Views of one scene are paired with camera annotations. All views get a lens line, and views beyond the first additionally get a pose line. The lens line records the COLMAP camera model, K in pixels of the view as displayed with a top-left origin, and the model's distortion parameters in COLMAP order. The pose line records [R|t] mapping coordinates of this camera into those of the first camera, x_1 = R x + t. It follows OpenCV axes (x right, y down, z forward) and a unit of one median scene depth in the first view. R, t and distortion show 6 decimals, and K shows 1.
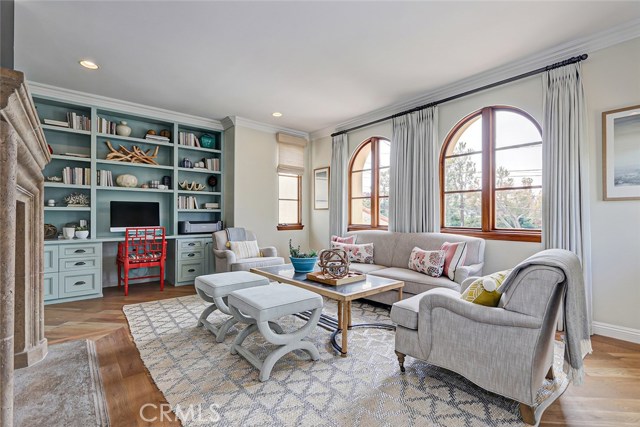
lens RADIAL K [[304.7, 0, 319.1], [0, 304.7, 221.2], [0, 0, 1]] dist [-0.046144, 0.000763]
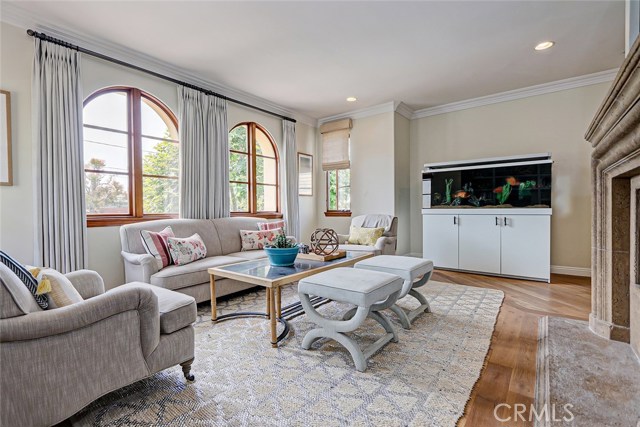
lens RADIAL K [[291.6, 0, 318.9], [0, 291.6, 207.8], [0, 0, 1]] dist [0.018803, -0.000423]
pose [[-0.218154, -0.007229, 0.975888, -0.848024], [0.004896, 0.999952, 0.008501, -0.002888], [-0.975902, 0.006633, -0.218108, 1.055390]]
